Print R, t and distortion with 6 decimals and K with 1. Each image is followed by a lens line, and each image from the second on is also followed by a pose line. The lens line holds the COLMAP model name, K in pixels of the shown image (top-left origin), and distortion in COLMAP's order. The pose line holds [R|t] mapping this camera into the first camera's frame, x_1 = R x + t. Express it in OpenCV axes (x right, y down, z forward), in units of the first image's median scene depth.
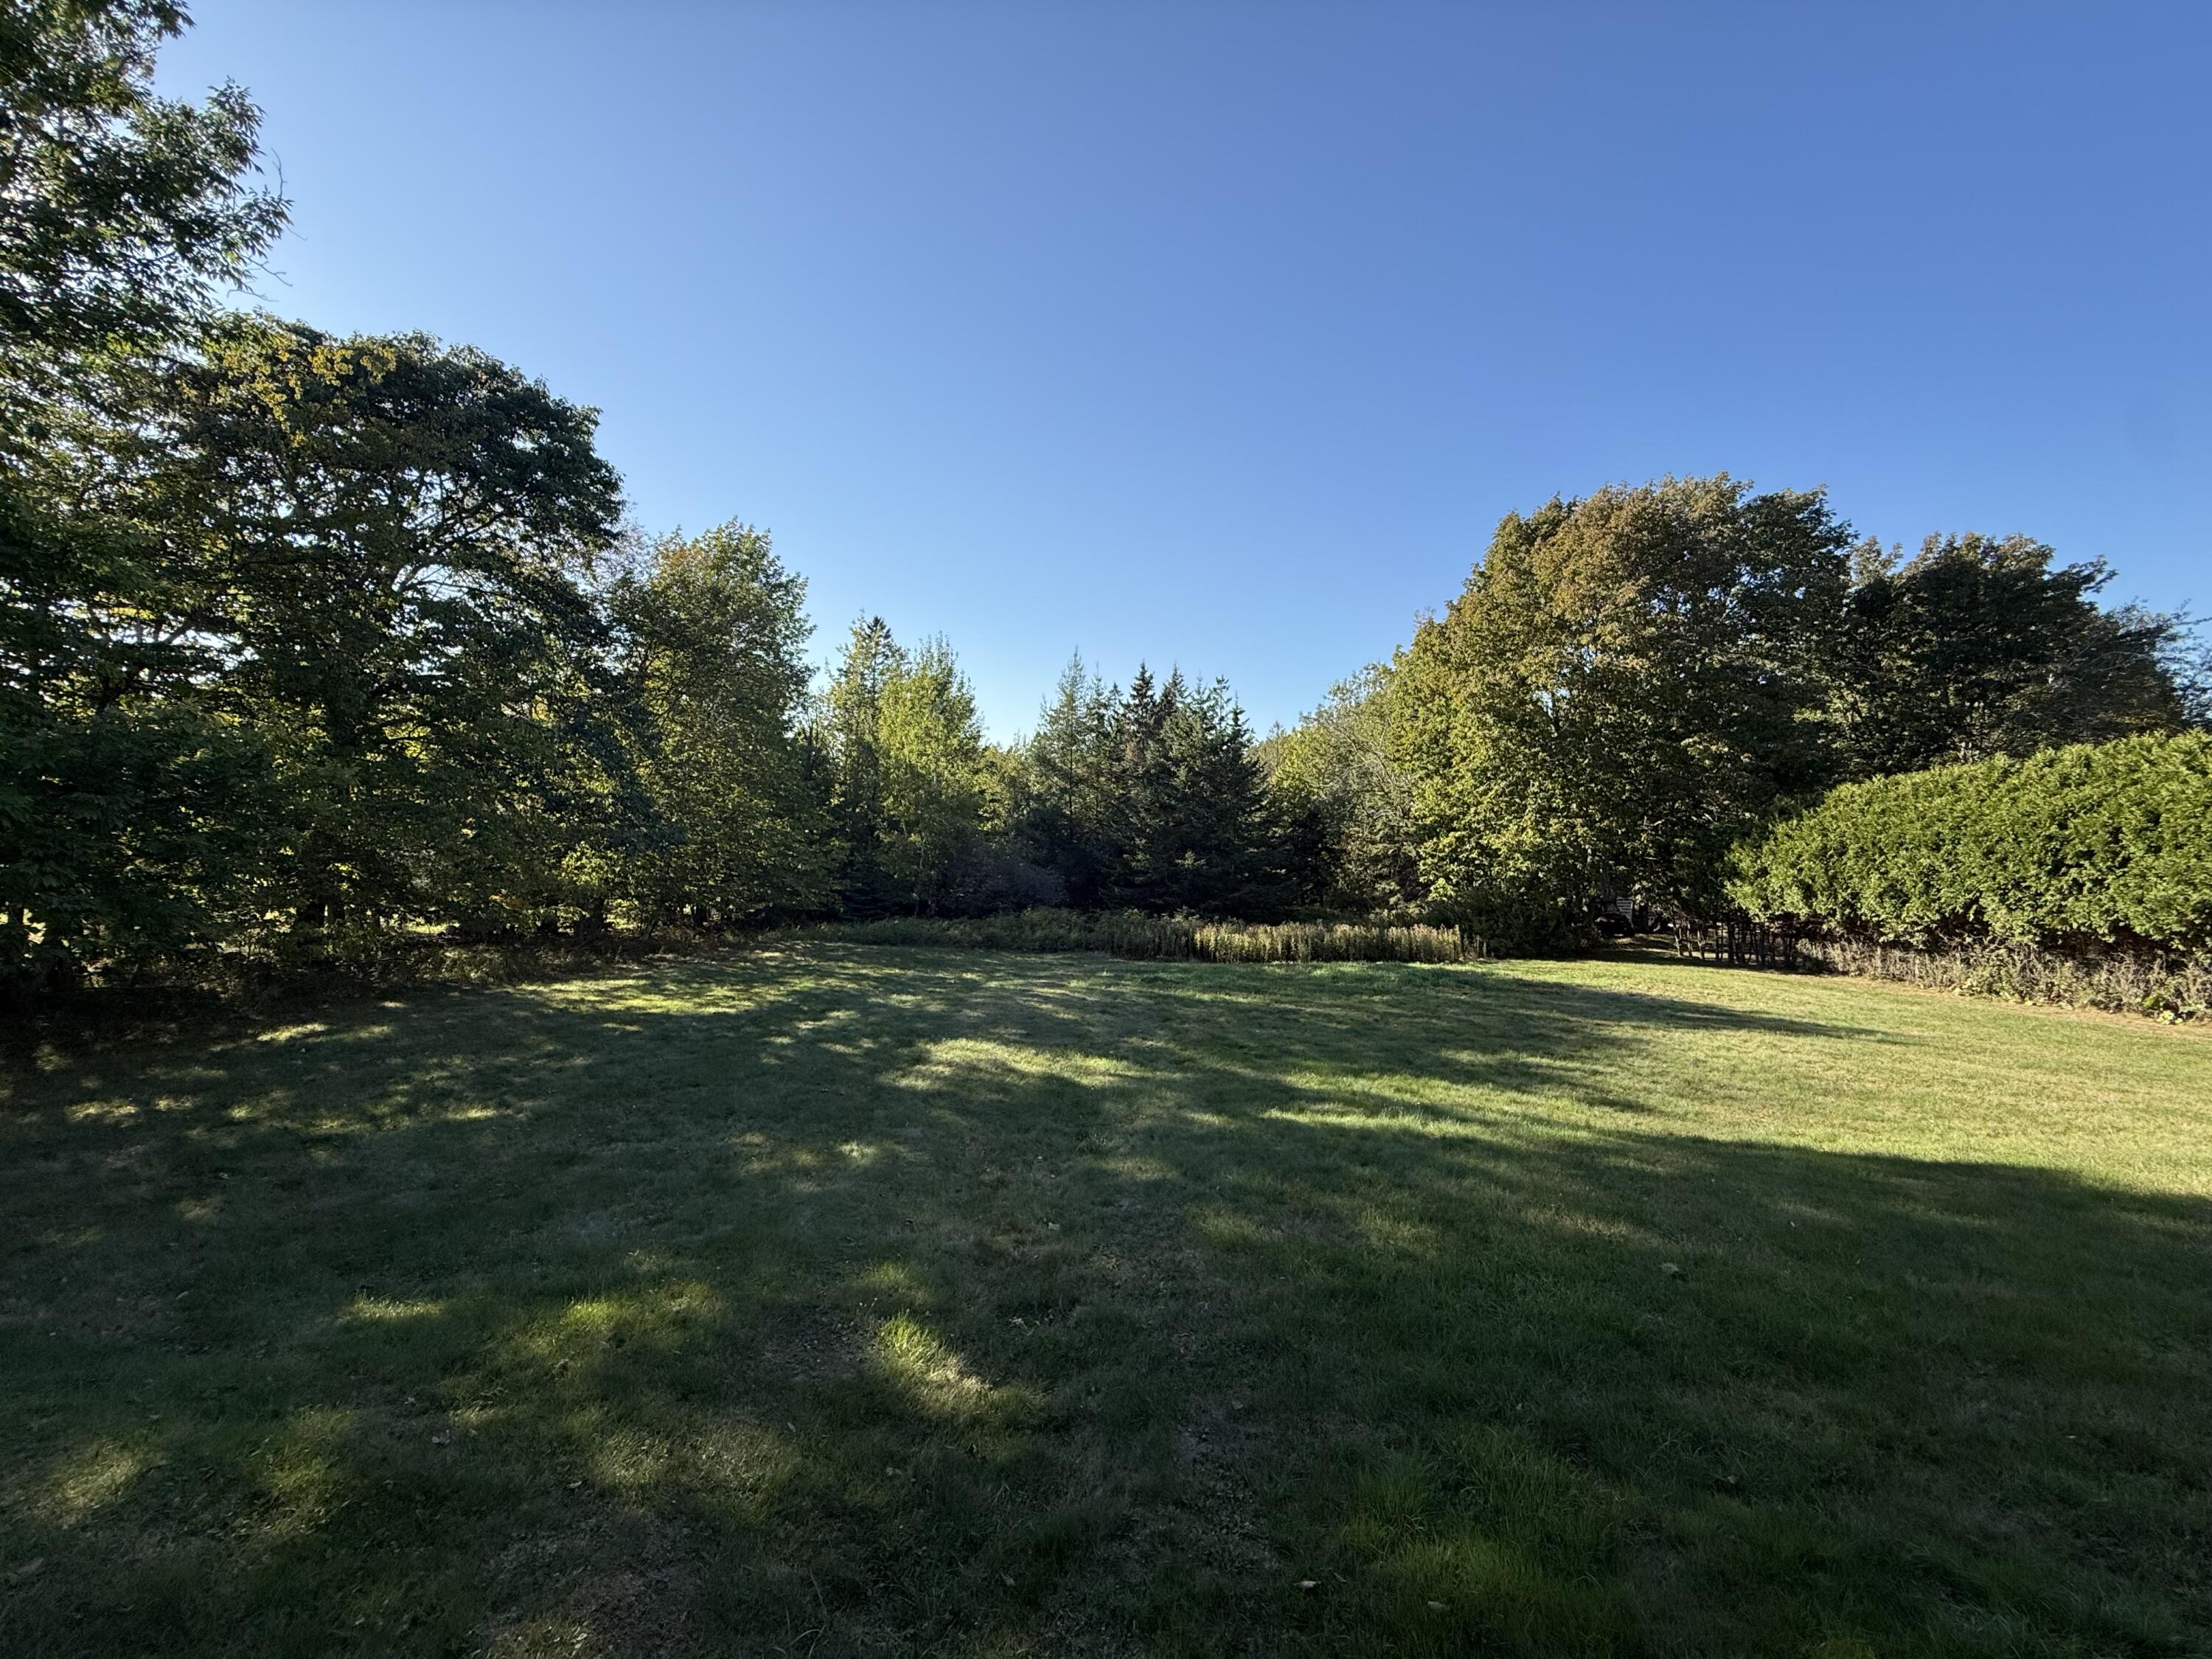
lens RADIAL K [[880.9, 0, 1097.2], [0, 880.9, 830.2], [0, 0, 1]] dist [-0.001531, 0.000642]
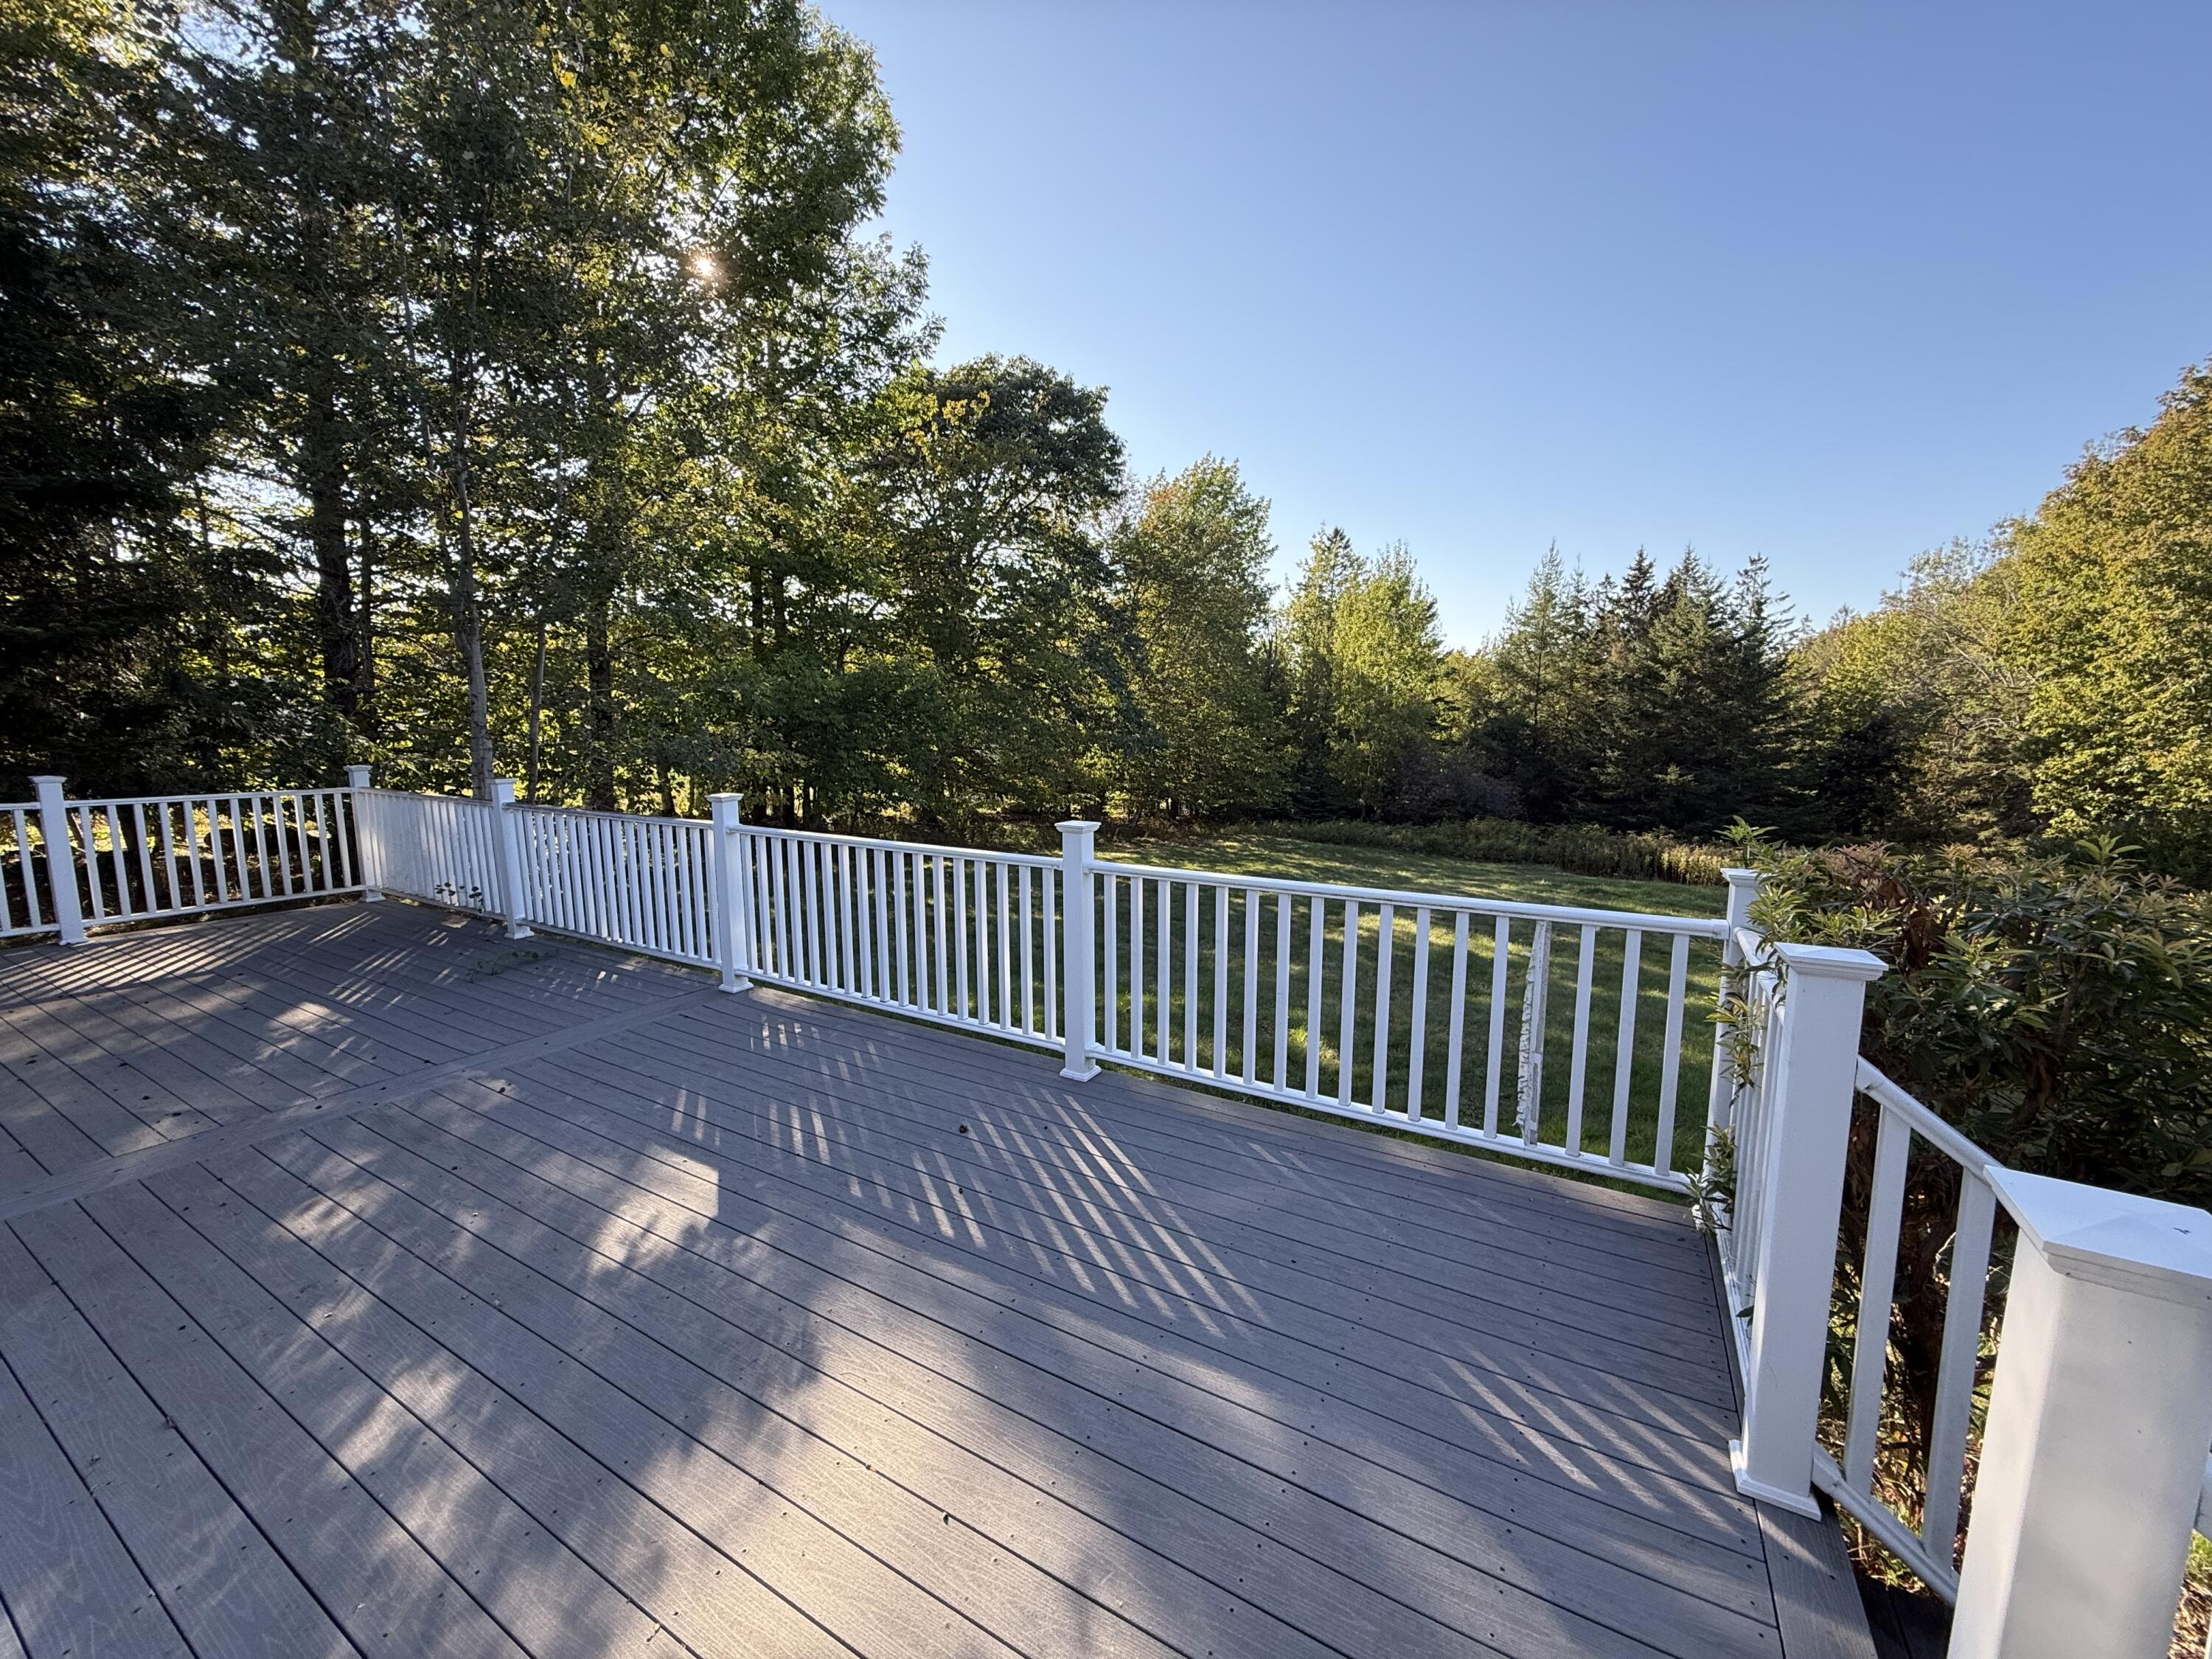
lens RADIAL K [[880.9, 0, 1095.7], [0, 880.9, 827.6], [0, 0, 1]] dist [-0.001531, 0.000642]
pose [[0.873691, 0.058892, -0.482904, 0.046496], [-0.010039, 0.994617, 0.103135, 0.001091], [0.486378, -0.085261, 0.869579, -0.130044]]
